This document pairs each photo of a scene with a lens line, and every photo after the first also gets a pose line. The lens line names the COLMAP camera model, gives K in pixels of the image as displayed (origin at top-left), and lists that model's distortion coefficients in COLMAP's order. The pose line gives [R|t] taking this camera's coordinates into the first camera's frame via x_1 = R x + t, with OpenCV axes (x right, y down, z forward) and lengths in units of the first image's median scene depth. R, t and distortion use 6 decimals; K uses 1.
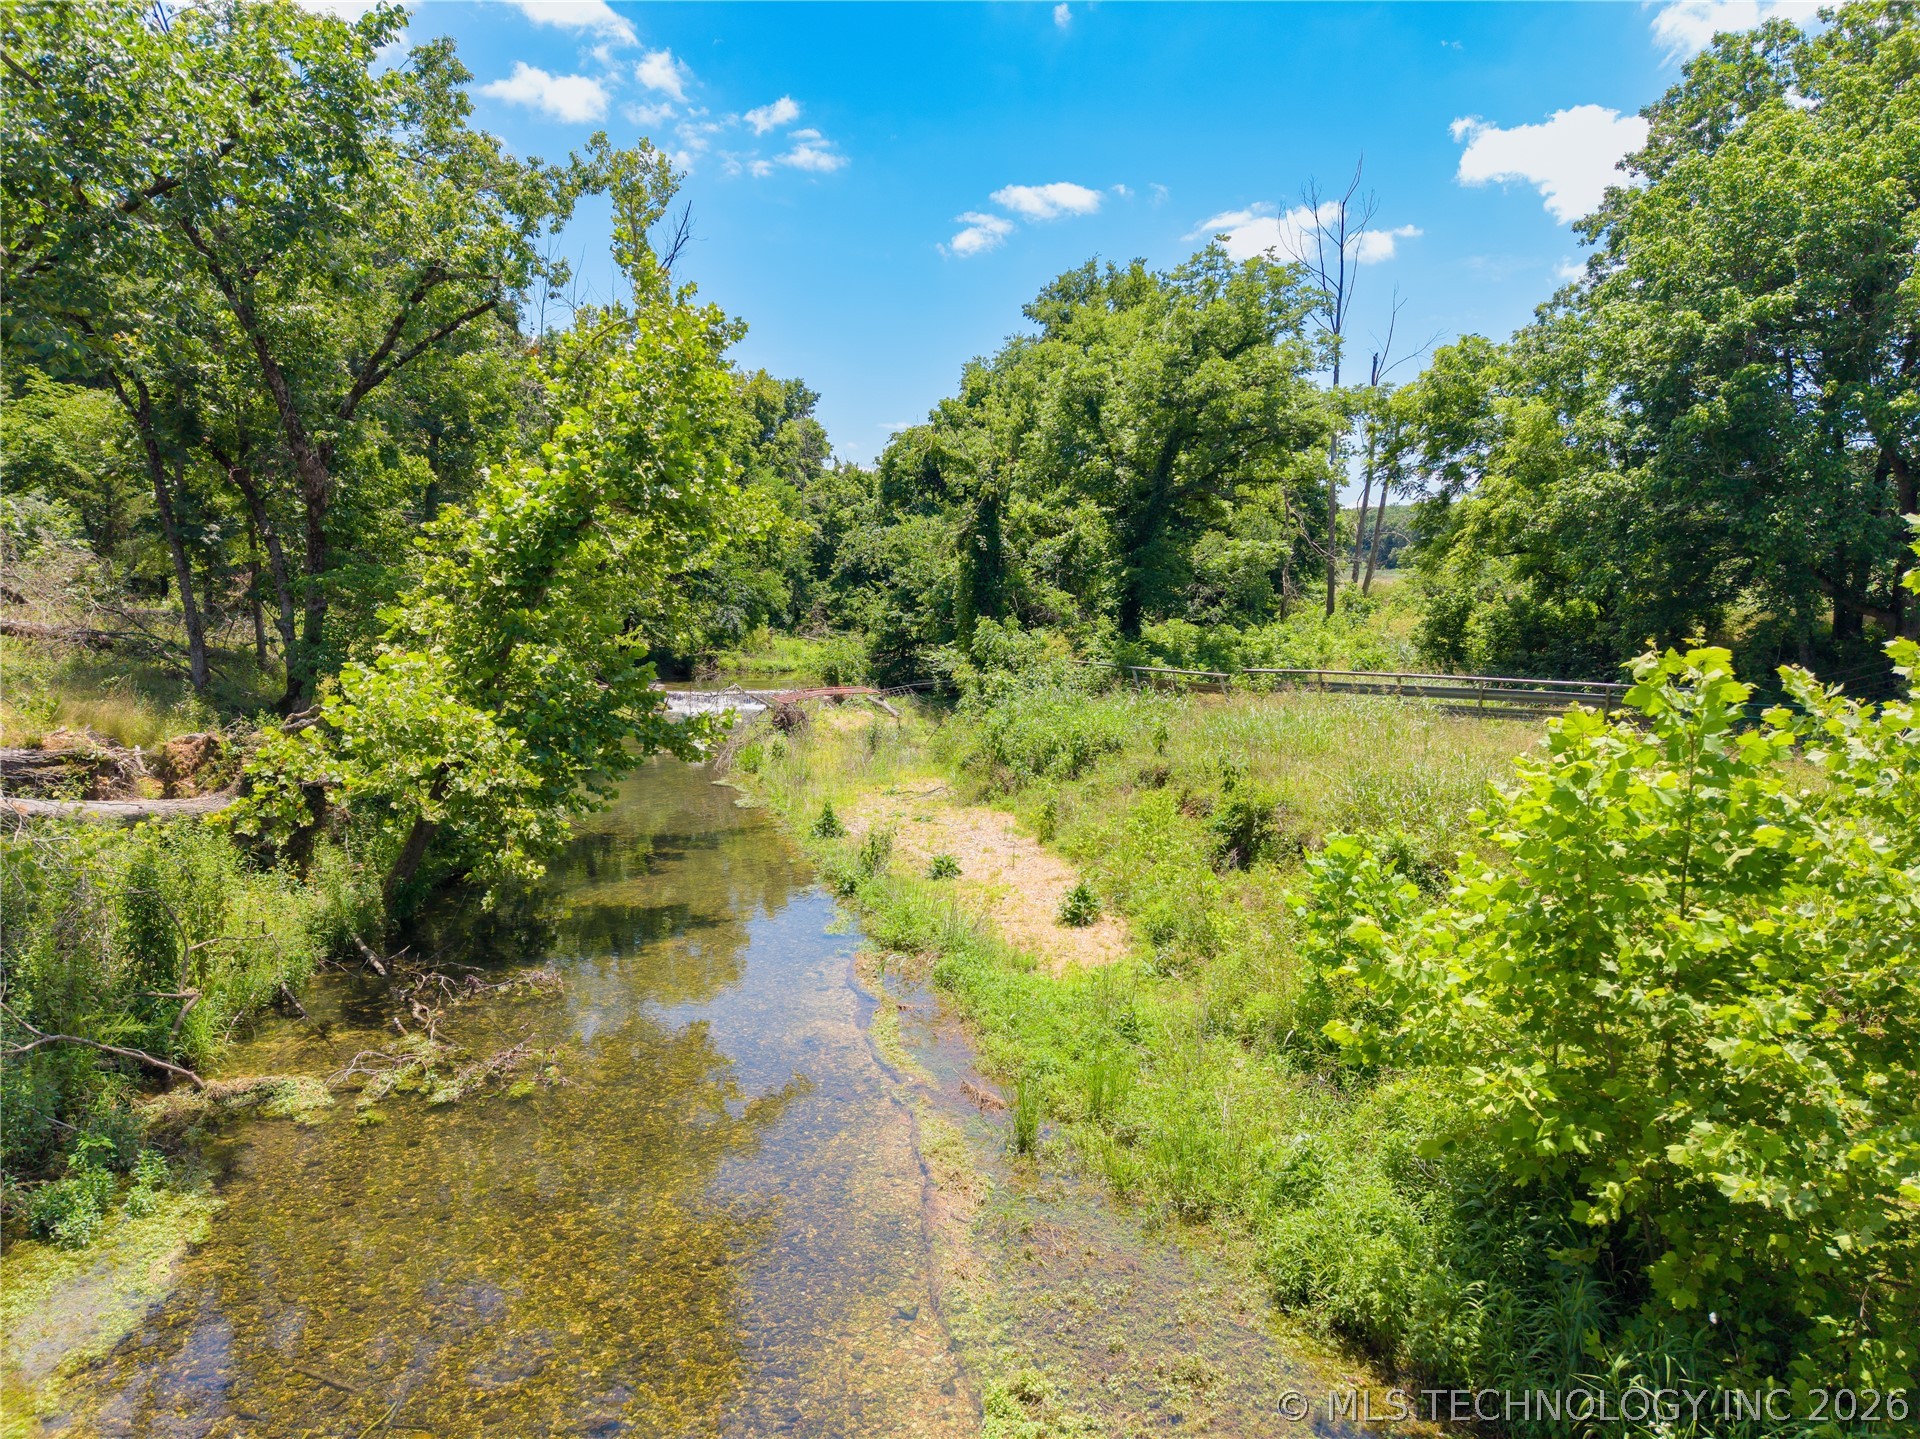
lens RADIAL K [[1314.8, 0, 960.0], [0, 1314.8, 719.5], [0, 0, 1]] dist [0.067195, -0.081875]
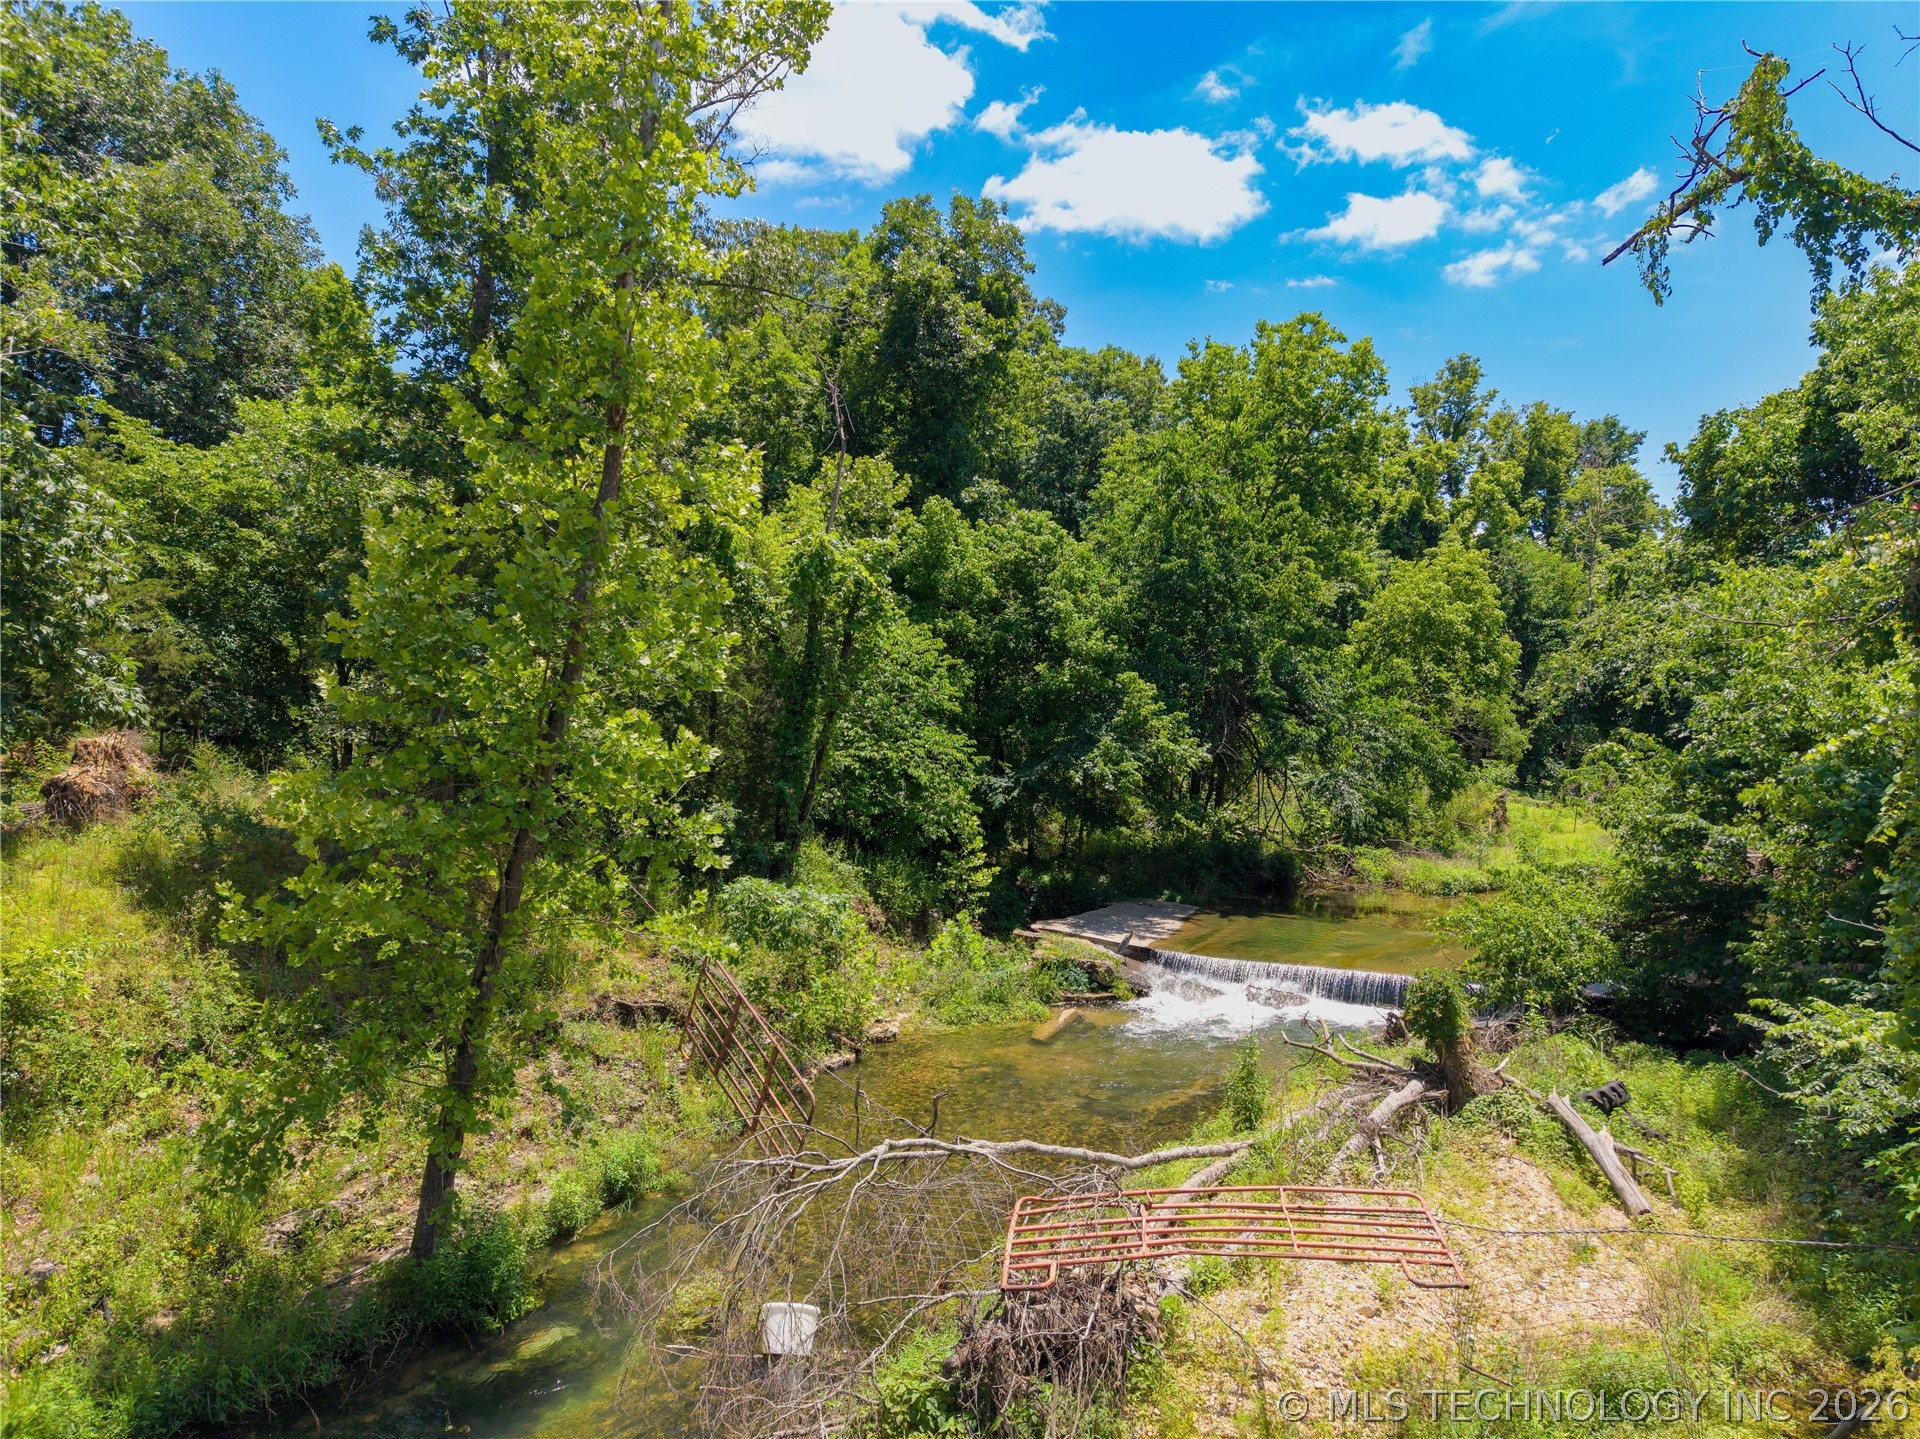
lens RADIAL K [[1314.8, 0, 960.0], [0, 1314.8, 719.5], [0, 0, 1]] dist [0.067195, -0.081875]
pose [[0.820545, -0.009321, -0.571505, -0.003445], [-0.040186, 0.996452, -0.073949, -0.061545], [0.570167, 0.083645, 0.817260, 0.496191]]
